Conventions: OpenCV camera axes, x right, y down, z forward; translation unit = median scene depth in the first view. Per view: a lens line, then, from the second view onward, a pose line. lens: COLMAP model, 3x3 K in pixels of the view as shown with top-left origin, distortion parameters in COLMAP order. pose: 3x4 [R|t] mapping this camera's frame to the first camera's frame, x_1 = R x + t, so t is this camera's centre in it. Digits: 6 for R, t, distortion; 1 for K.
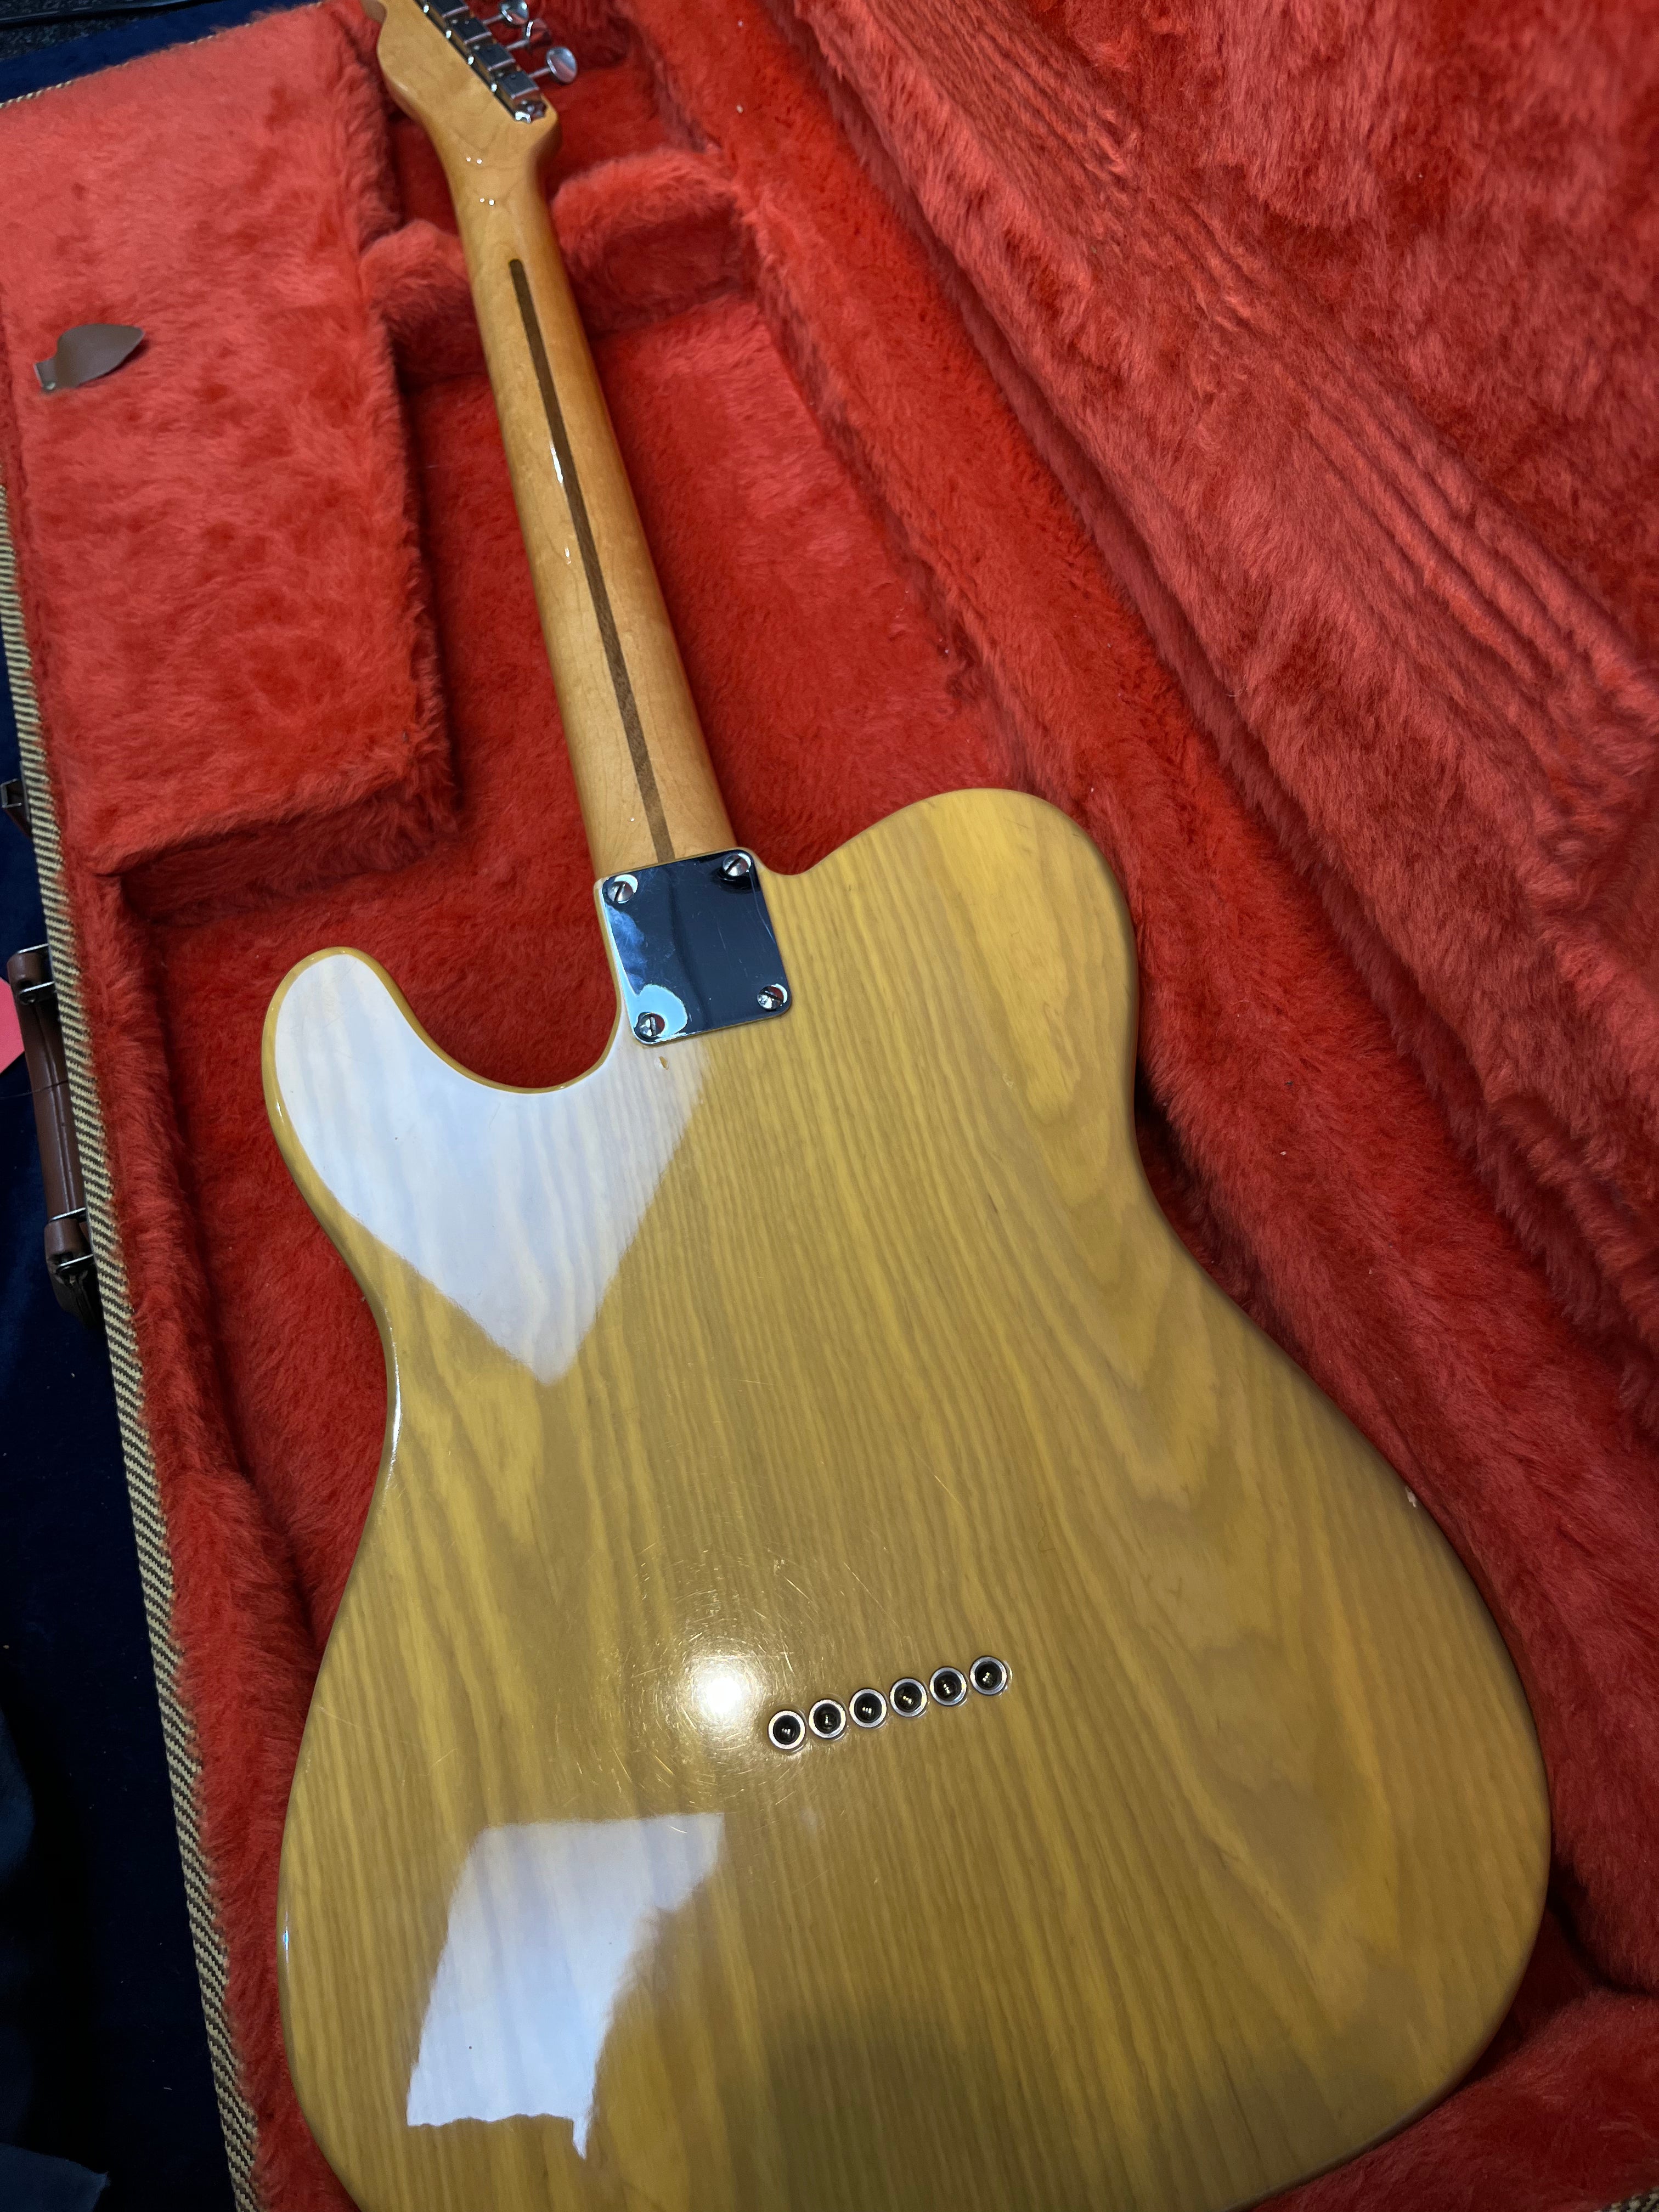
lens RADIAL K [[1711.3, 0, 810.6], [0, 1711.3, 1096.8], [0, 0, 1]] dist [0.059164, -0.101344]
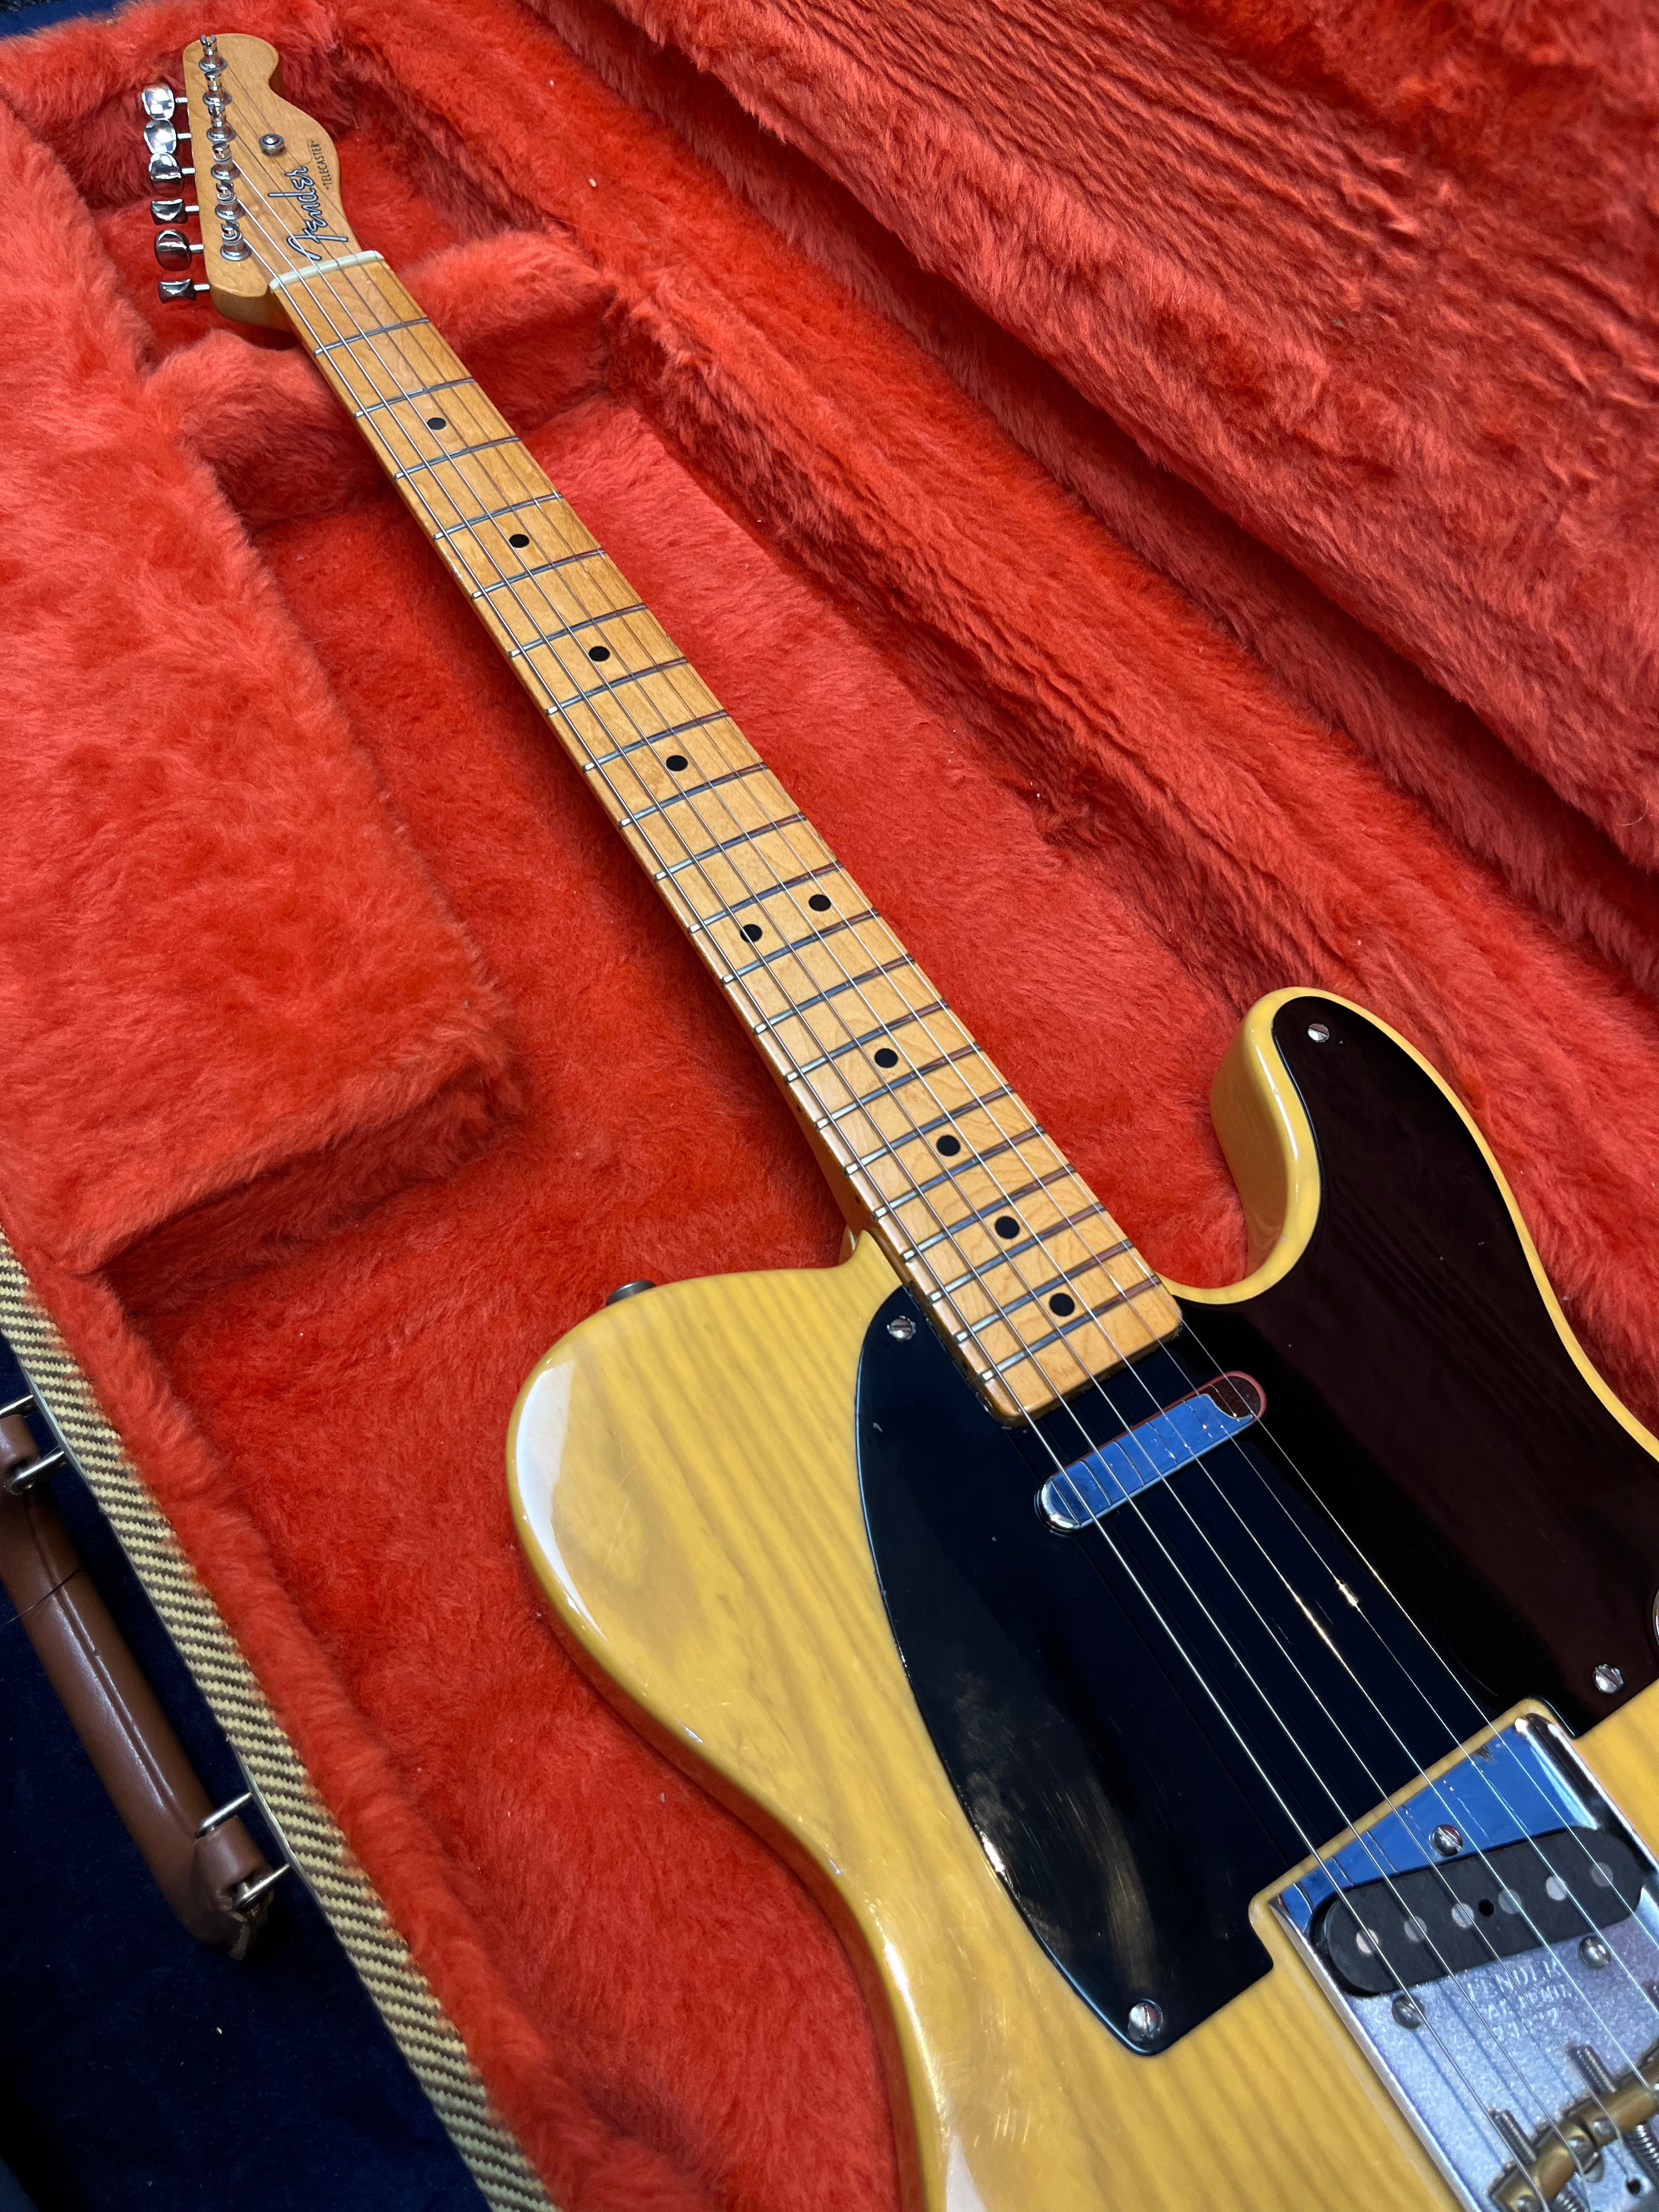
lens RADIAL K [[1711.3, 0, 787.5], [0, 1711.3, 1072.2], [0, 0, 1]] dist [0.059164, -0.101344]
pose [[0.926317, -0.184074, 0.328716, -0.448150], [0.201951, 0.979175, -0.020777, -0.181085], [-0.318046, 0.085631, 0.944200, 0.343640]]
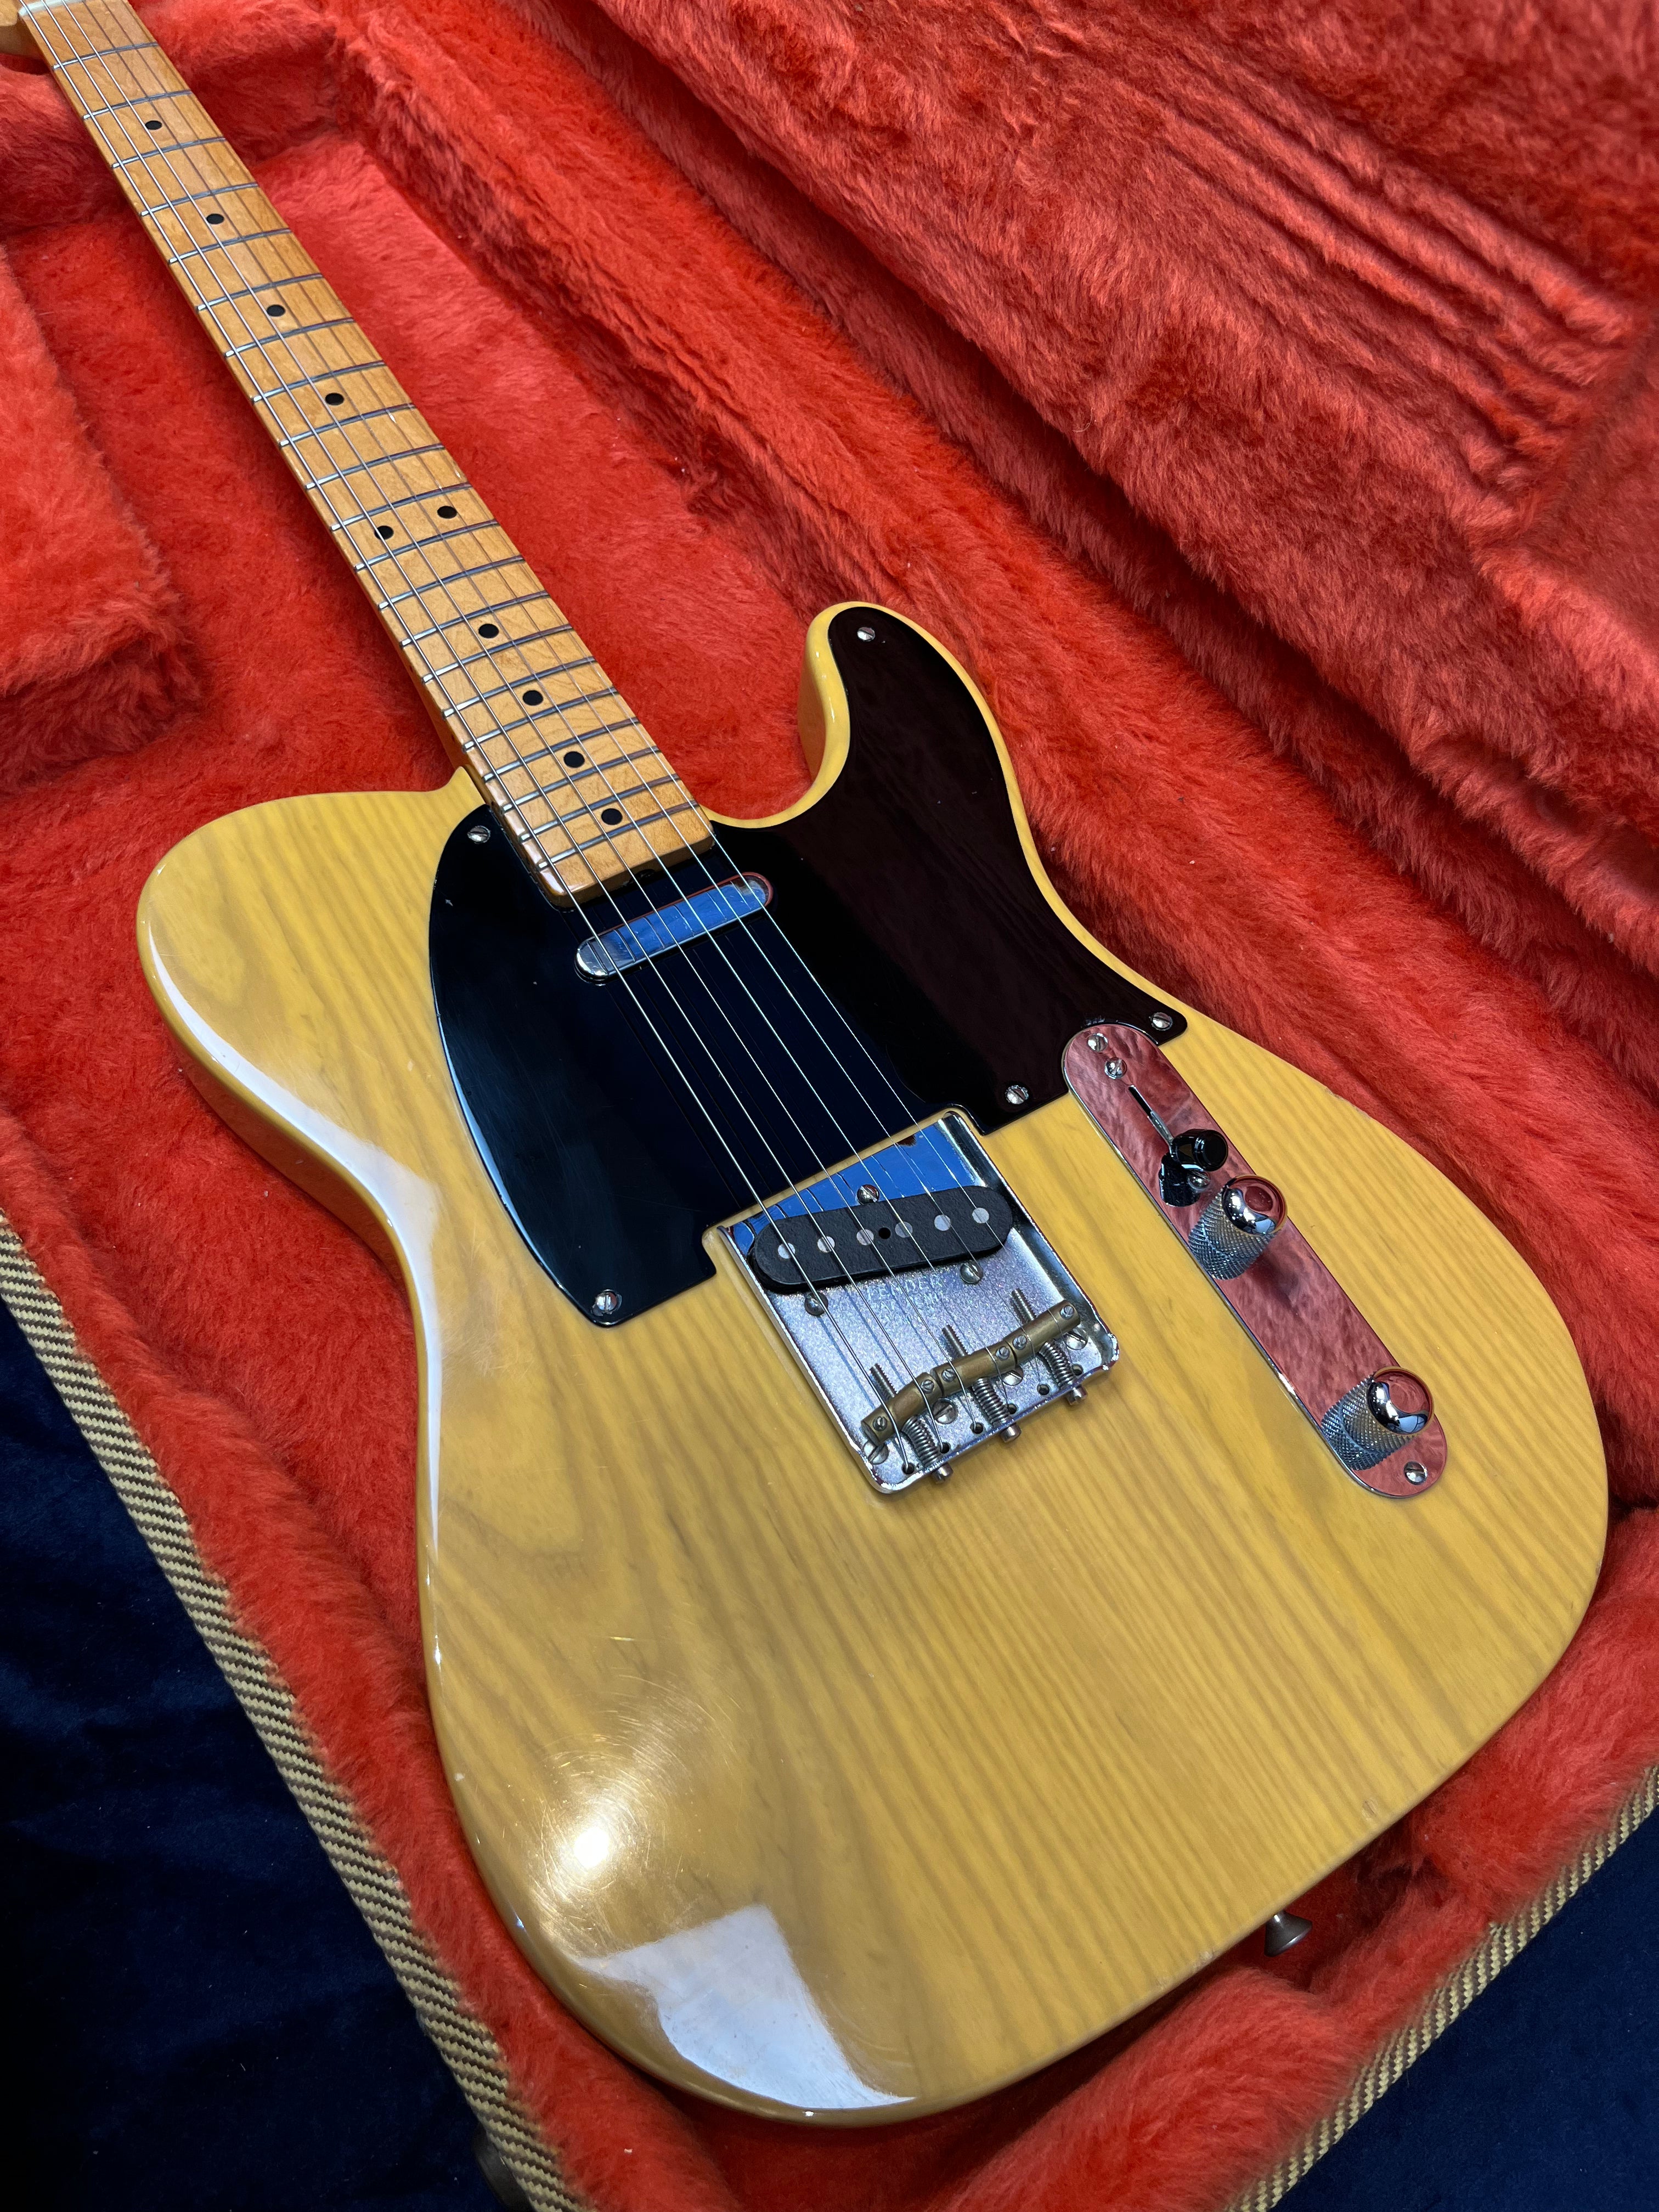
lens RADIAL K [[1711.3, 0, 818.5], [0, 1711.3, 1113.5], [0, 0, 1]] dist [0.059164, -0.101344]
pose [[0.915840, -0.186837, 0.355427, -0.351261], [0.189983, 0.981433, 0.026374, 0.115954], [-0.353755, 0.043371, 0.934332, 0.105178]]
